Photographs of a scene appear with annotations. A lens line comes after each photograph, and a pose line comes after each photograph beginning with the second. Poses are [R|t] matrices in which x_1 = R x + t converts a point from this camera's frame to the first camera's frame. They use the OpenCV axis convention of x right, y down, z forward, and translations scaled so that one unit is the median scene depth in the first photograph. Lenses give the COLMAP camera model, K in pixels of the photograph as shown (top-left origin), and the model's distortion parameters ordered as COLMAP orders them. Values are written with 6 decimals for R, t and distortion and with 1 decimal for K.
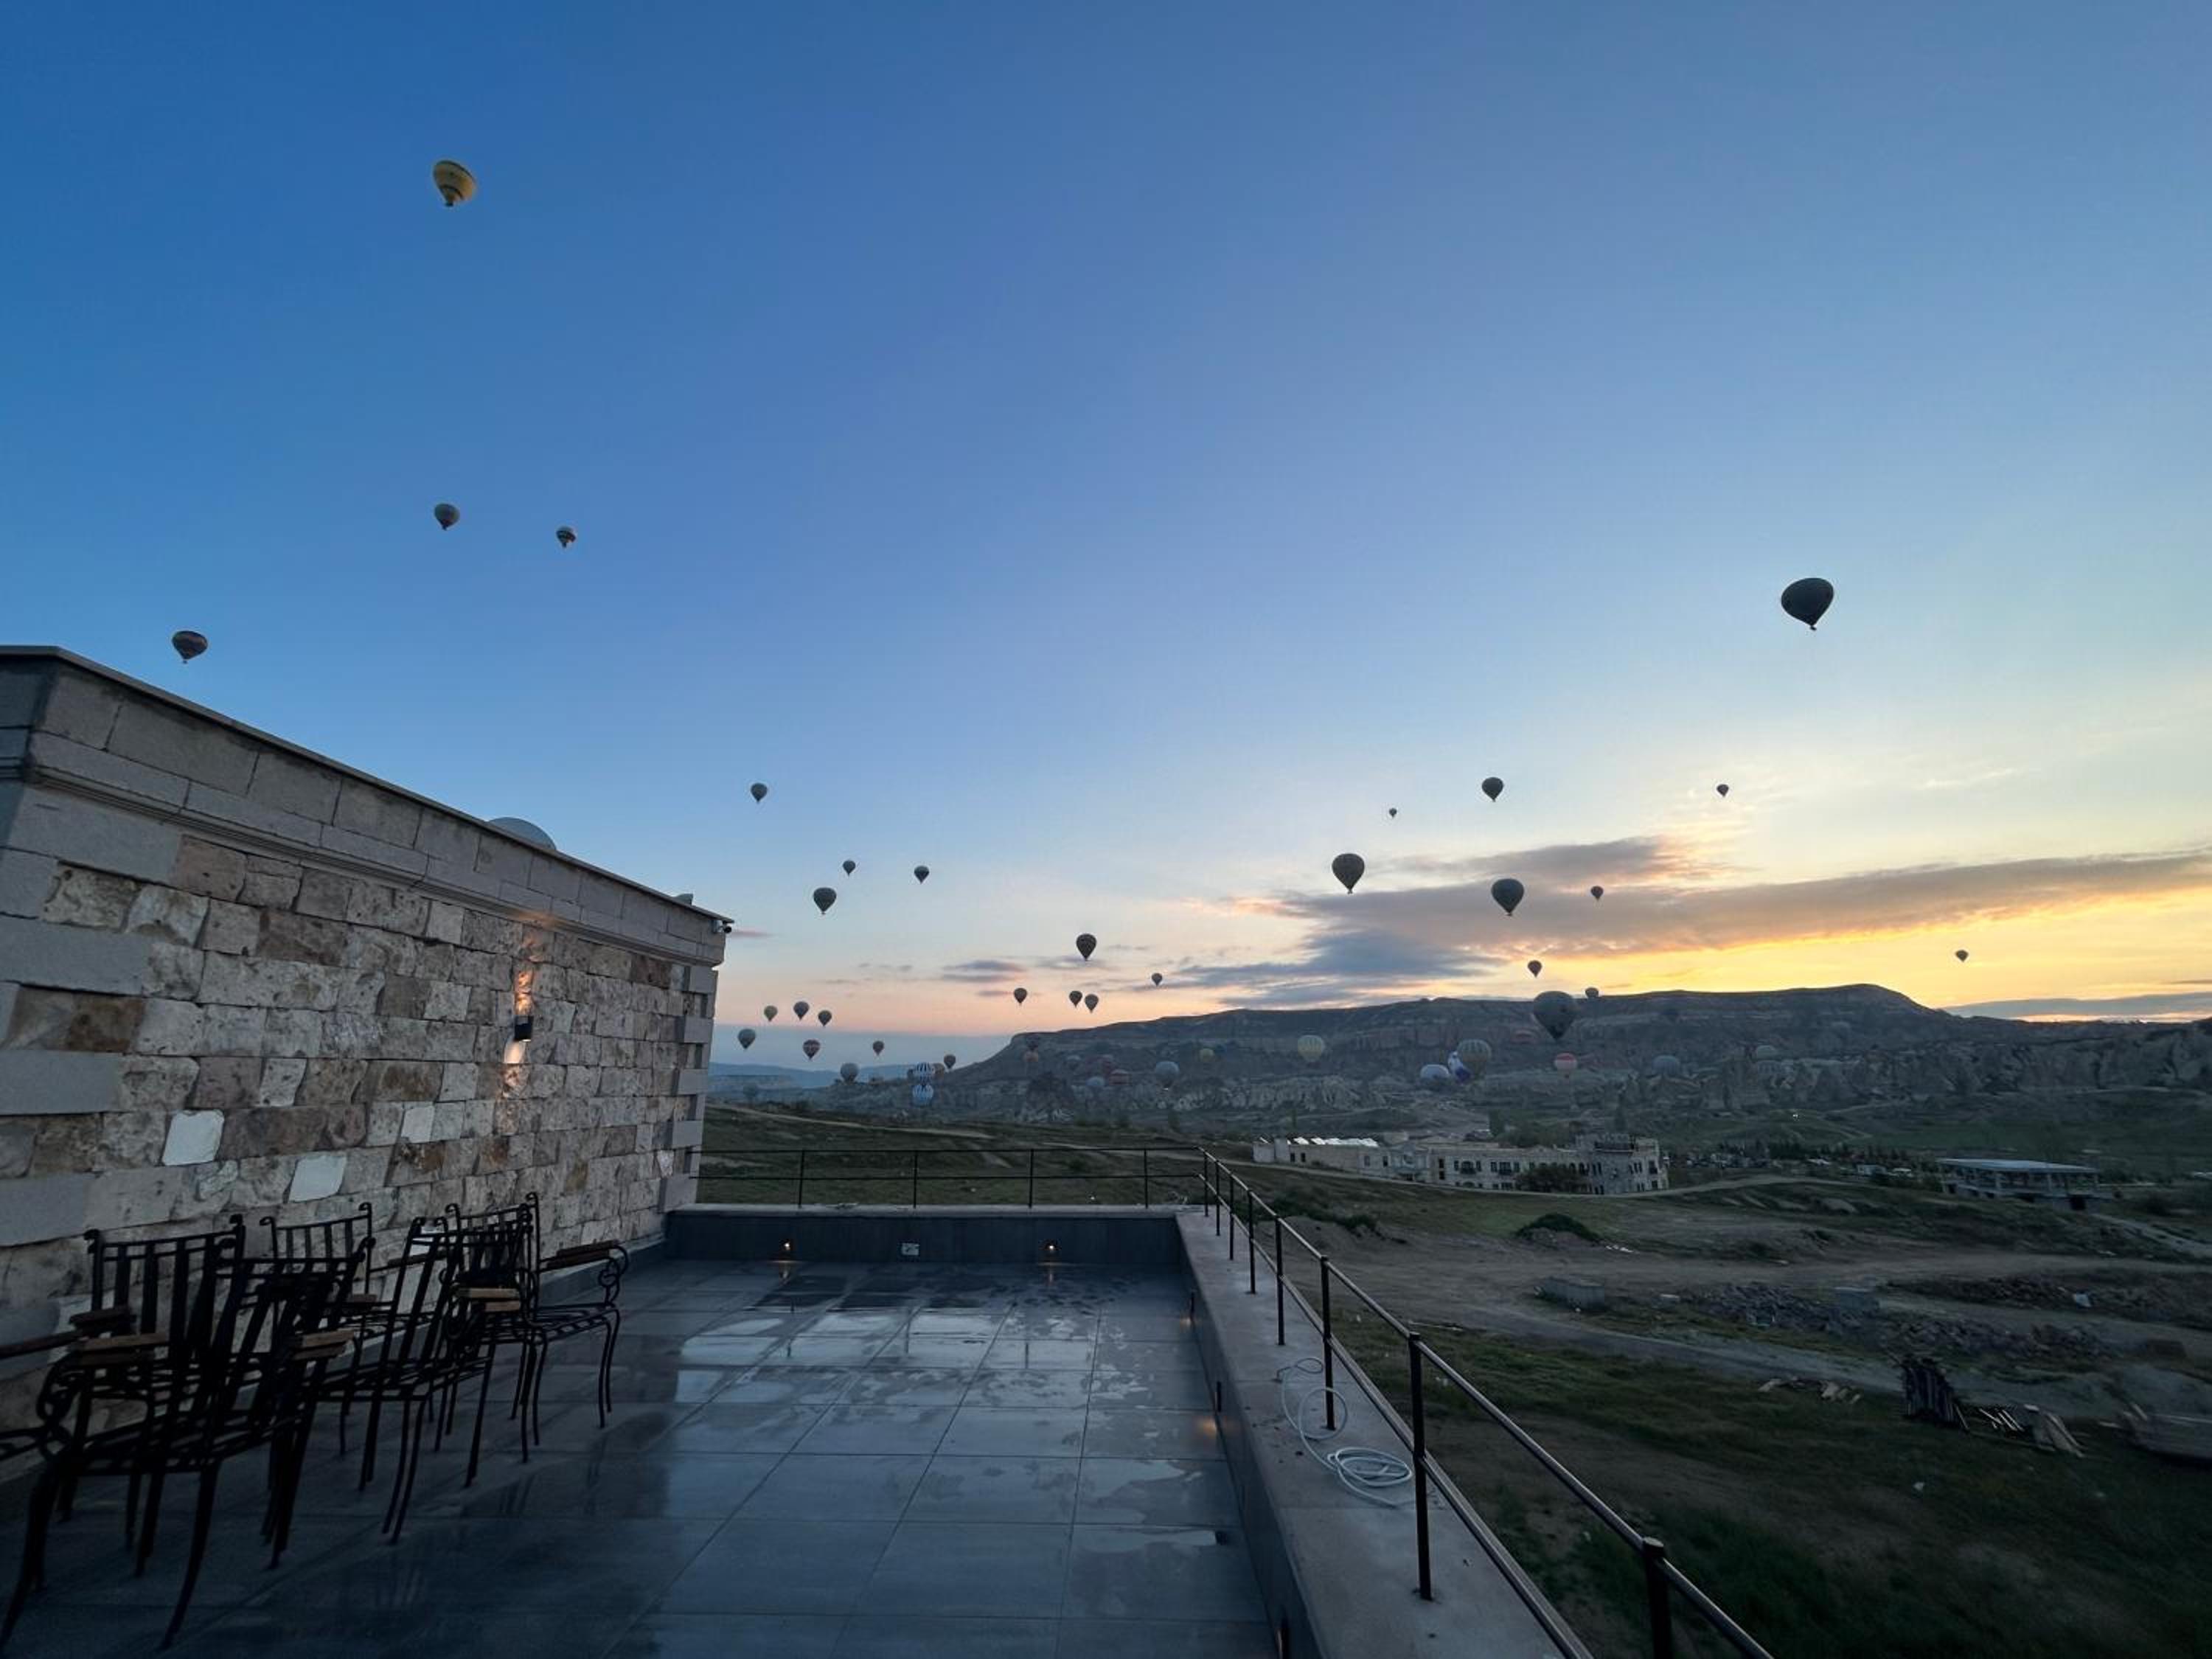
lens RADIAL K [[1049.4, 0, 1145.7], [0, 1049.4, 817.5], [0, 0, 1]] dist [0.000626, 0.000080]
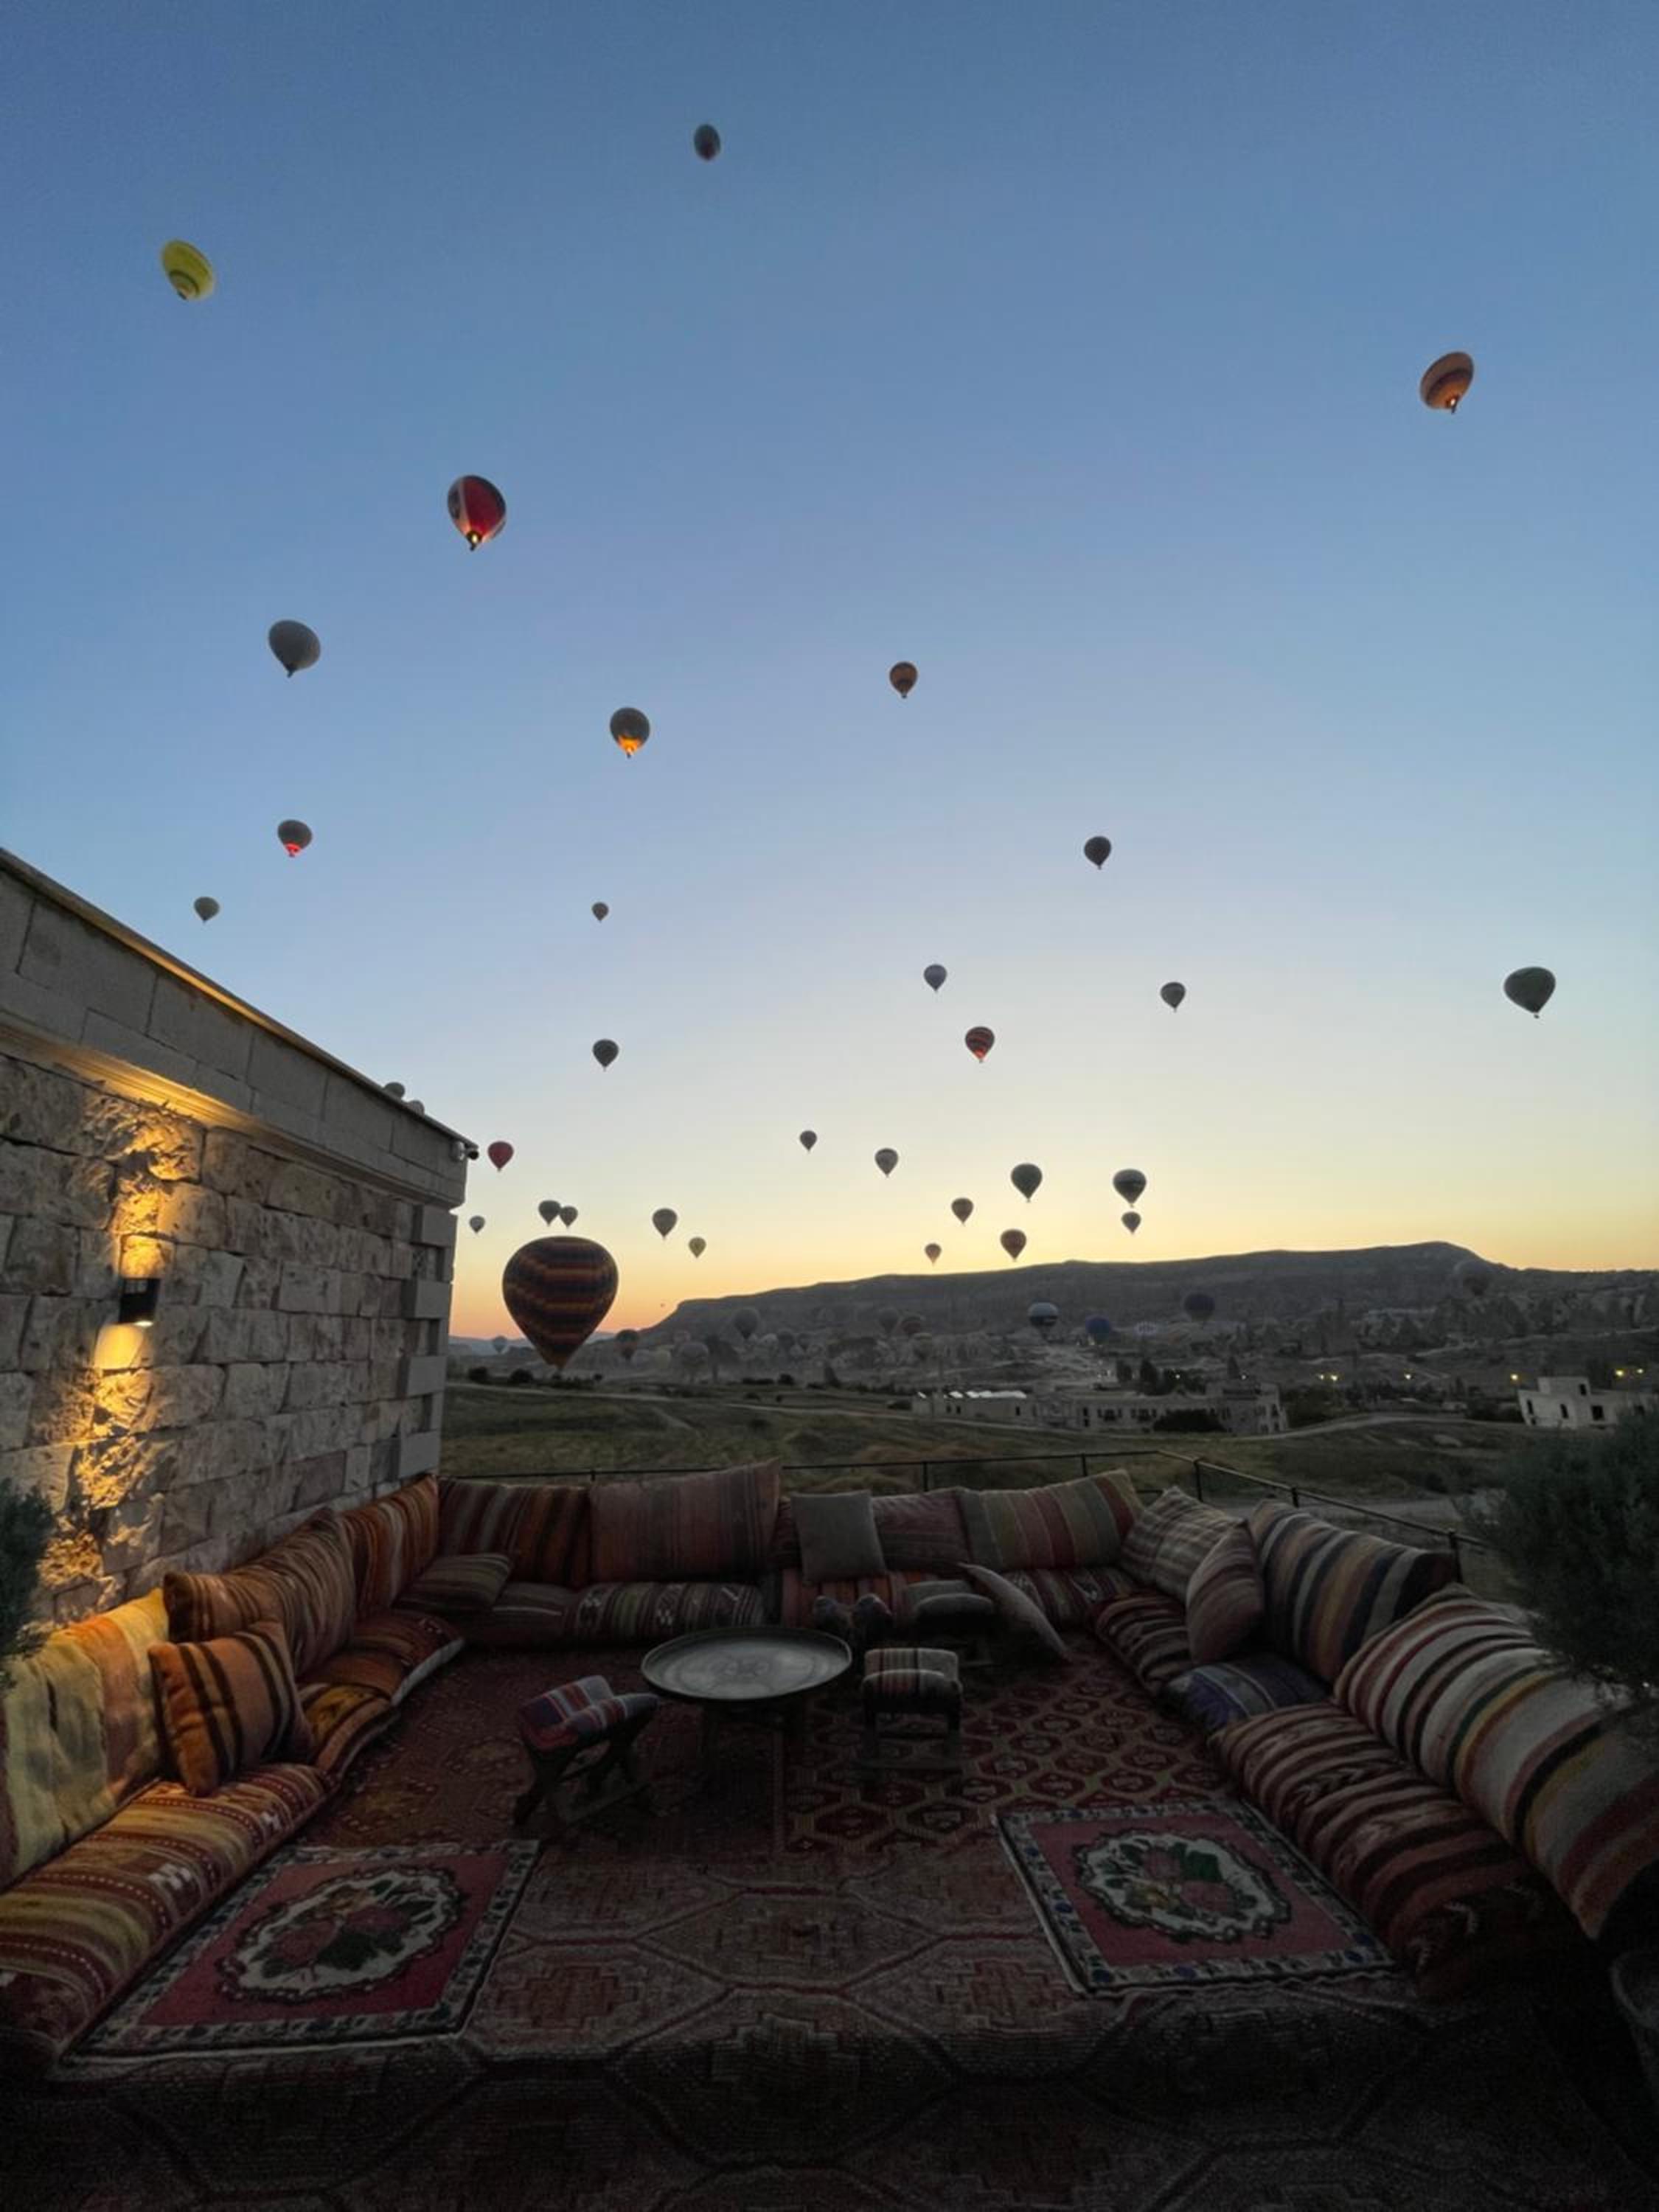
lens RADIAL K [[905.6, 0, 830.4], [0, 905.6, 1103.8], [0, 0, 1]] dist [-0.001464, -0.000043]
pose [[0.998004, -0.006324, 0.062835, -0.040805], [0.006859, 0.999942, -0.008291, 0.016198], [-0.062779, 0.008706, 0.997989, 0.078275]]
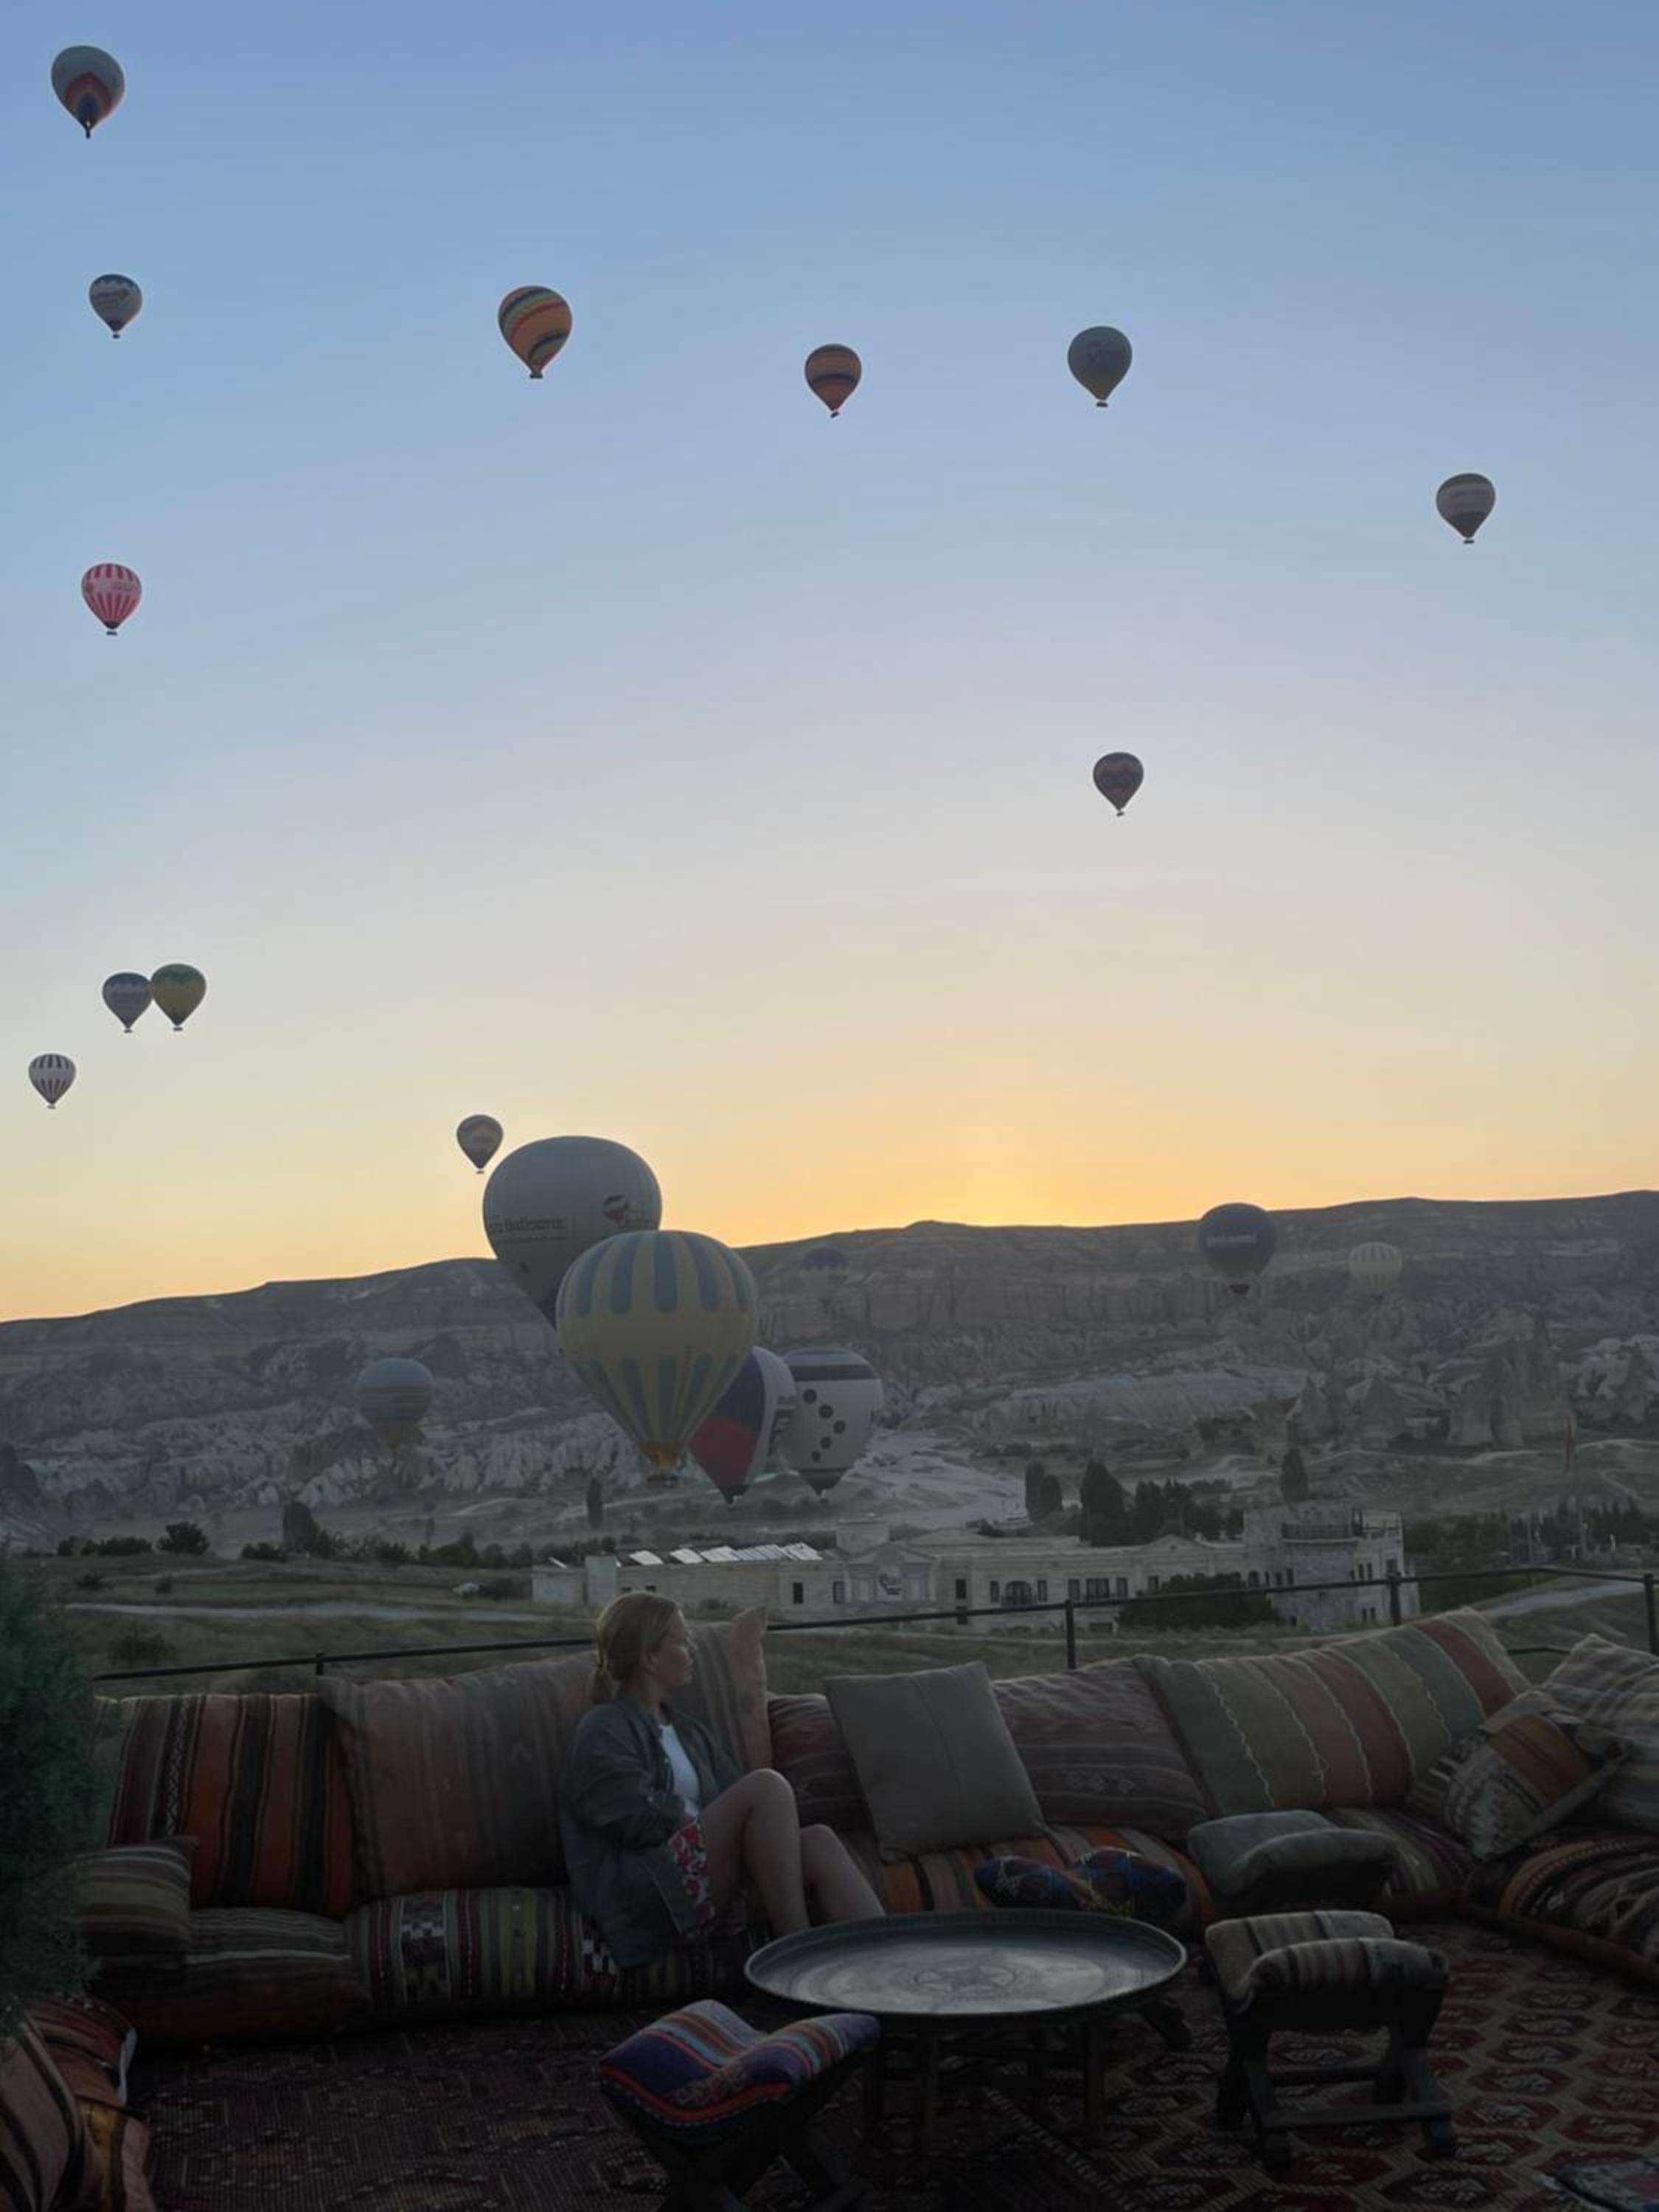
lens RADIAL K [[2411.5, 0, 829.5], [0, 2411.5, 1106.0], [0, 0, 1]] dist [0.145384, -0.215420]
pose [[0.955812, -0.002630, 0.293968, -0.074236], [-0.030708, 0.993597, 0.108734, 0.017899], [-0.292372, -0.112956, 0.949610, 0.068765]]
